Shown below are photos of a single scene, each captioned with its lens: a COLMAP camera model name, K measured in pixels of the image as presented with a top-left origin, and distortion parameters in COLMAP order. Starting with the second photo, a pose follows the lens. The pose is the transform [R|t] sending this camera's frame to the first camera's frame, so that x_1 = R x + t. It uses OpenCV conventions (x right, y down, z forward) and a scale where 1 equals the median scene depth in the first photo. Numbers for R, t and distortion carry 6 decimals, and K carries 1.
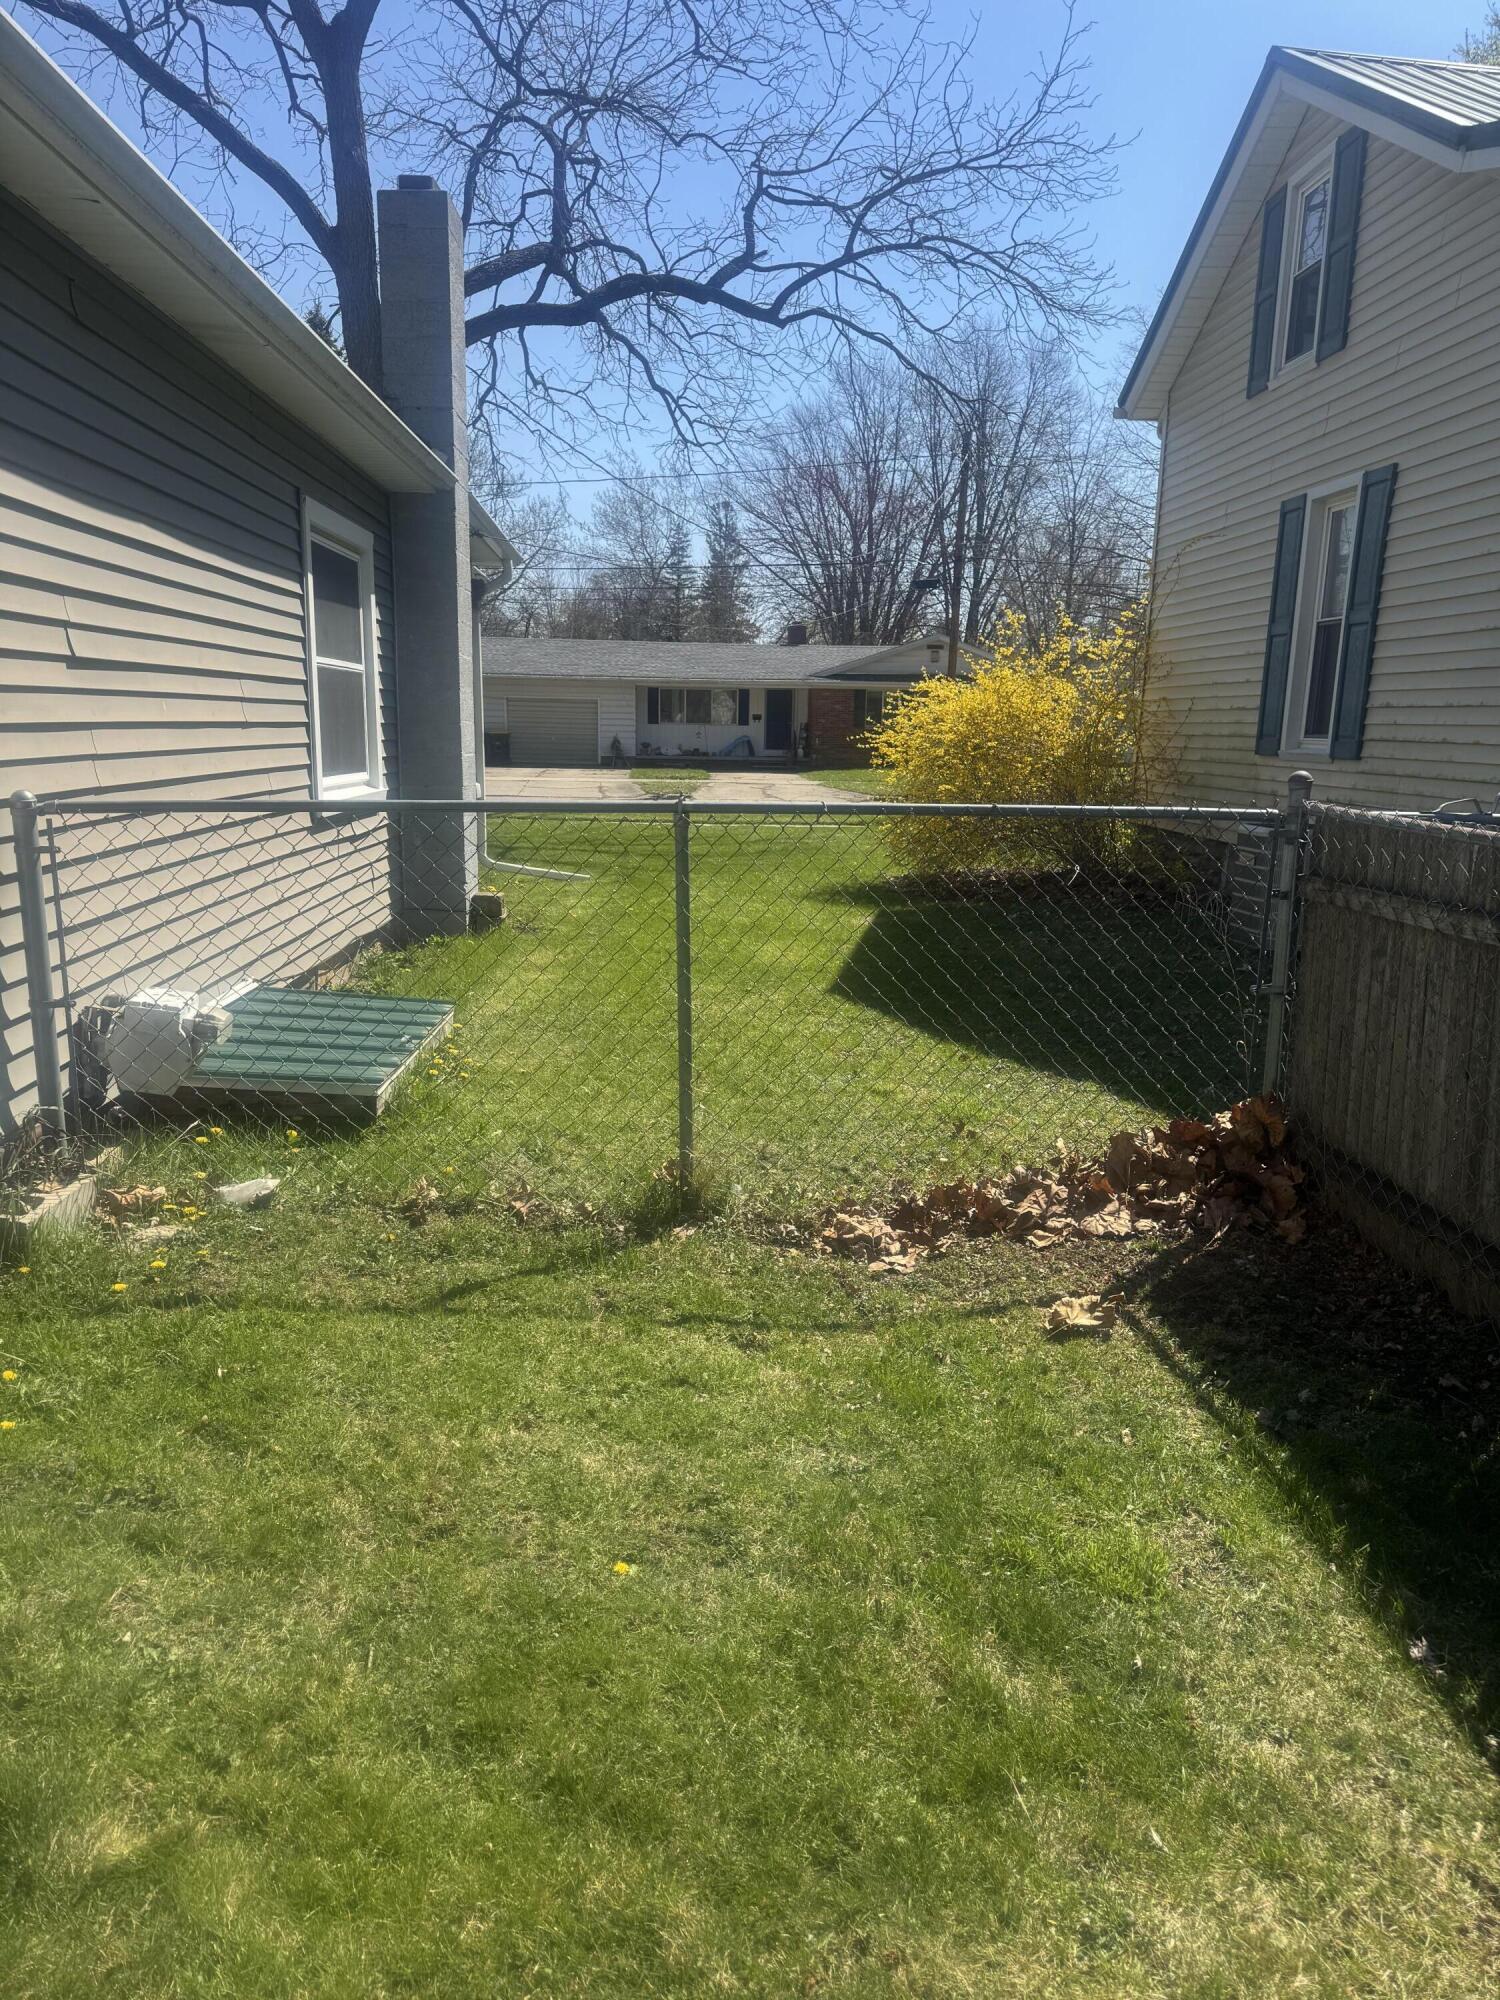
lens RADIAL K [[1404.1, 0, 741.2], [0, 1404.1, 1014.9], [0, 0, 1]] dist [0.035452, -0.022489]
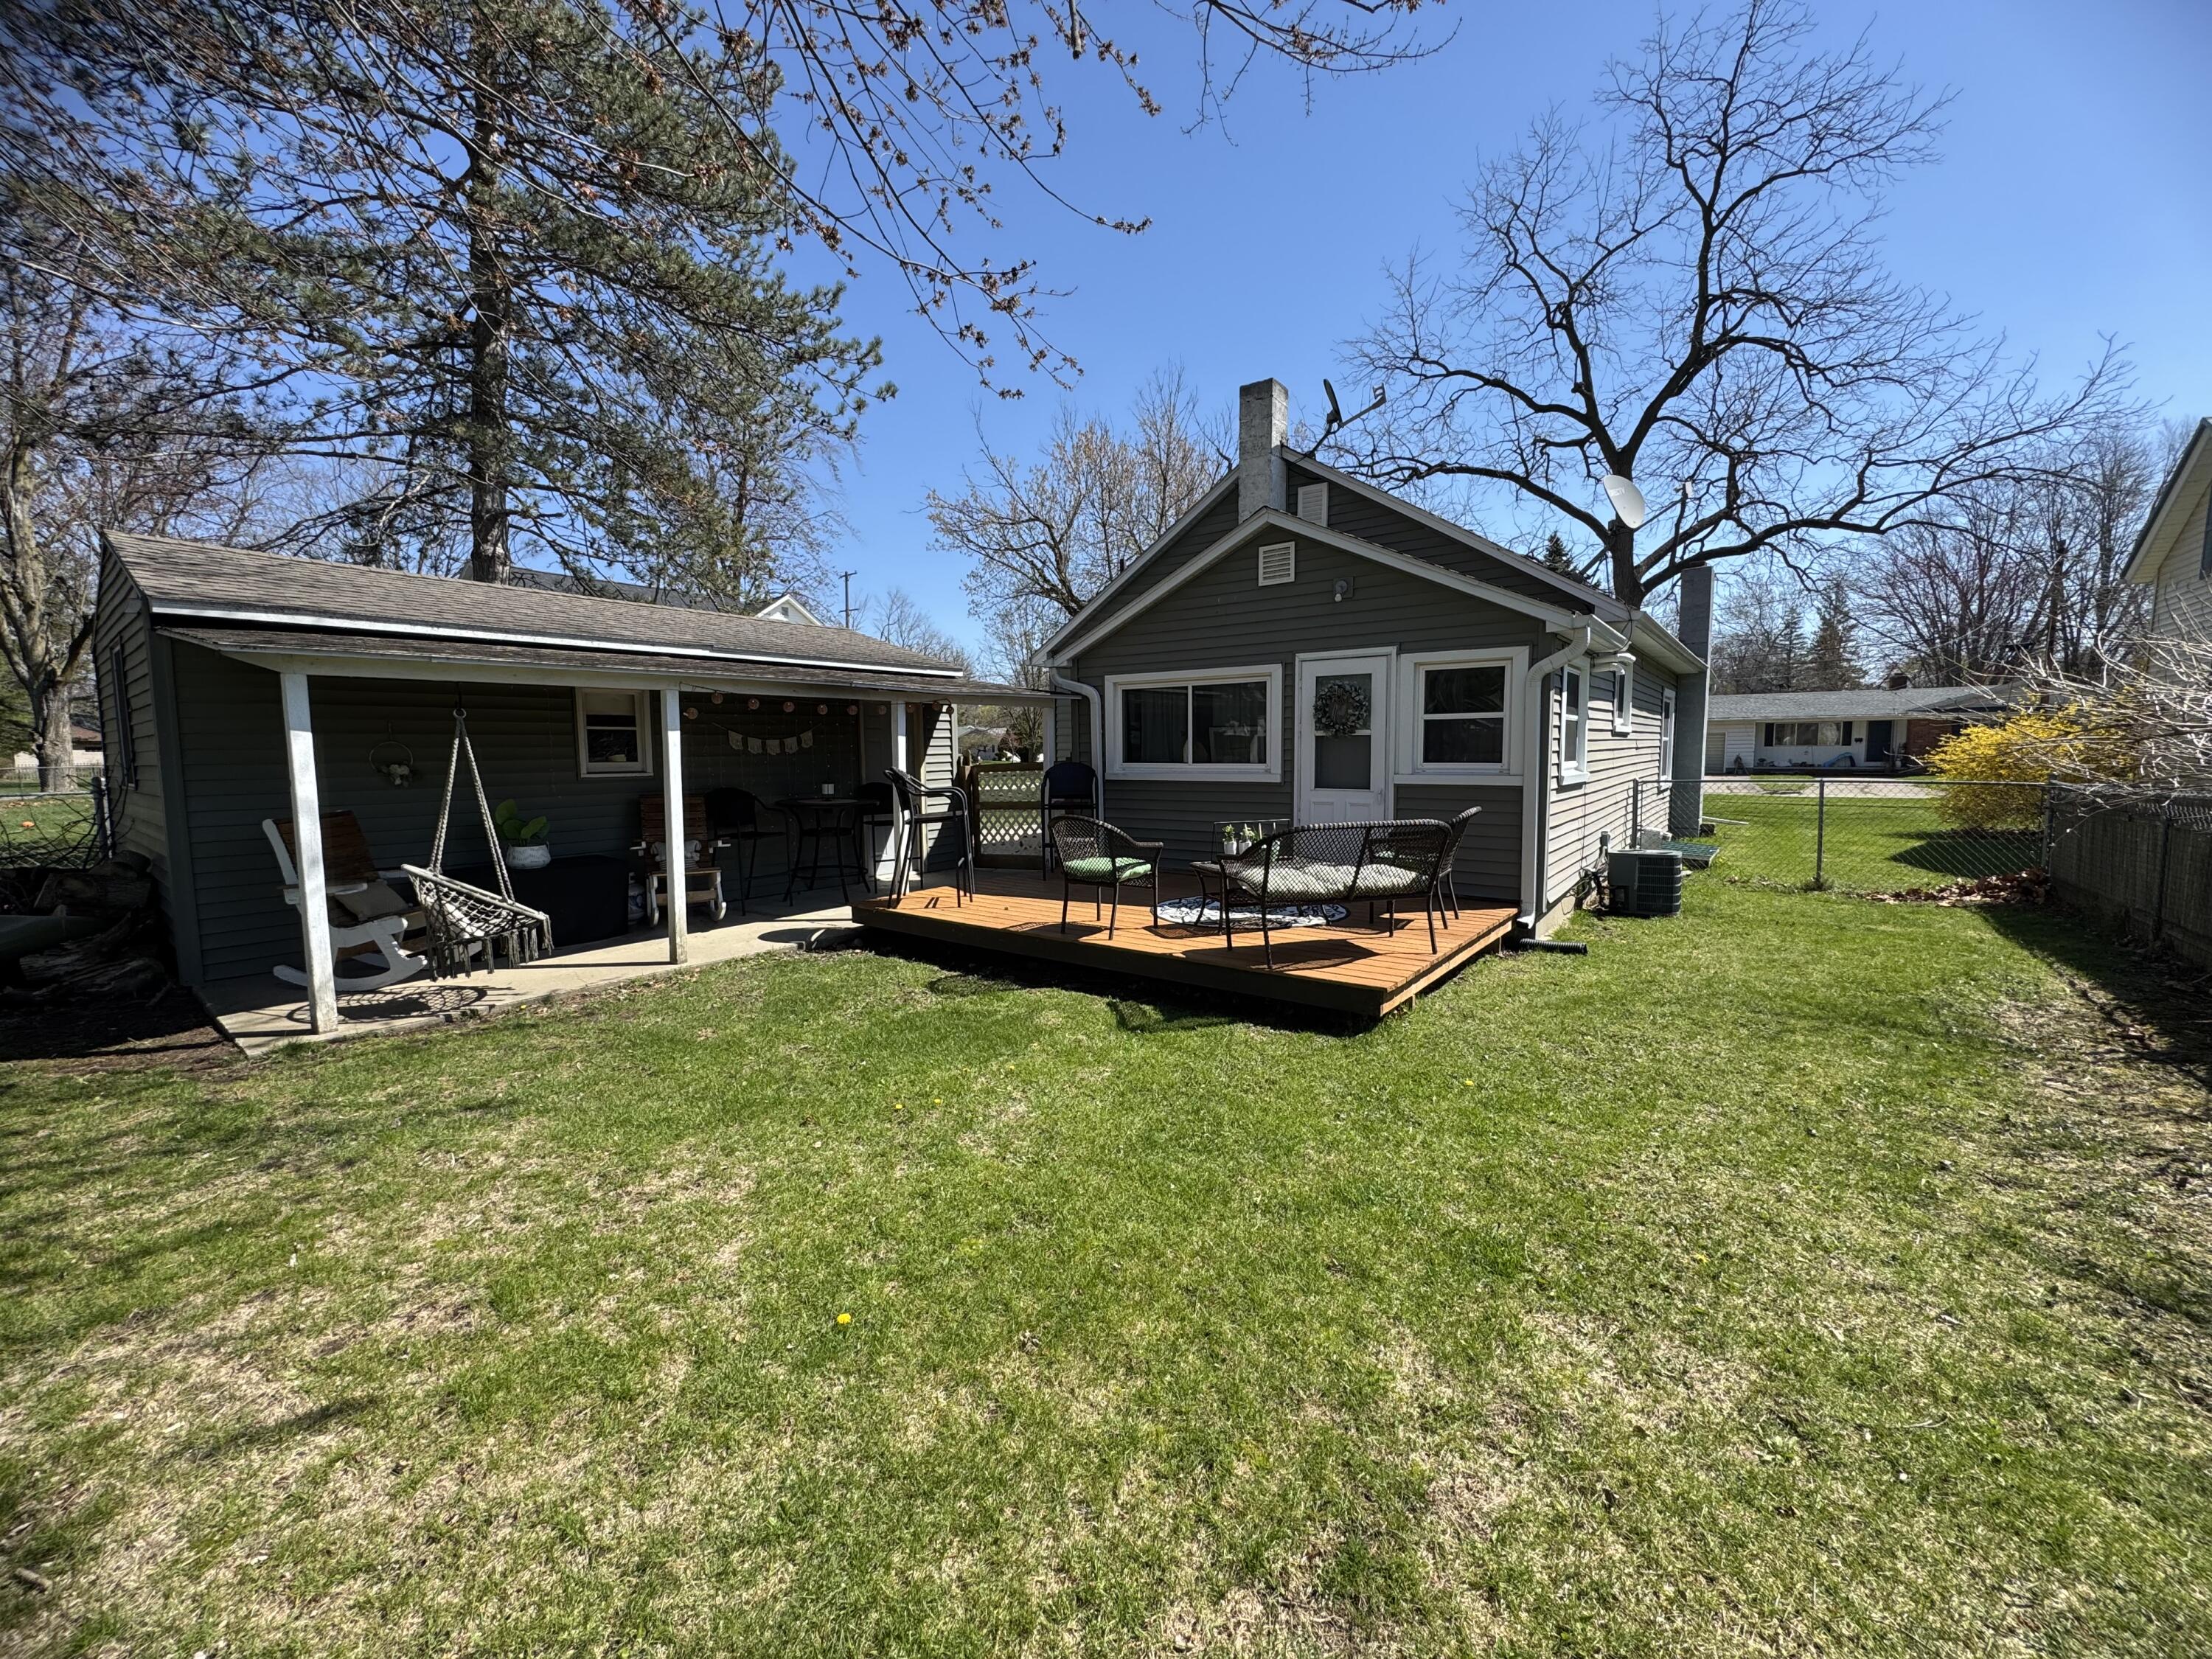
lens RADIAL K [[878.4, 0, 1105.8], [0, 878.4, 824.3], [0, 0, 1]] dist [-0.002901, 0.000430]
pose [[0.765782, 0.033423, -0.642231, 0.002852], [-0.109761, 0.990789, -0.079314, 0.420645], [0.633664, 0.131229, 0.762396, -2.310231]]
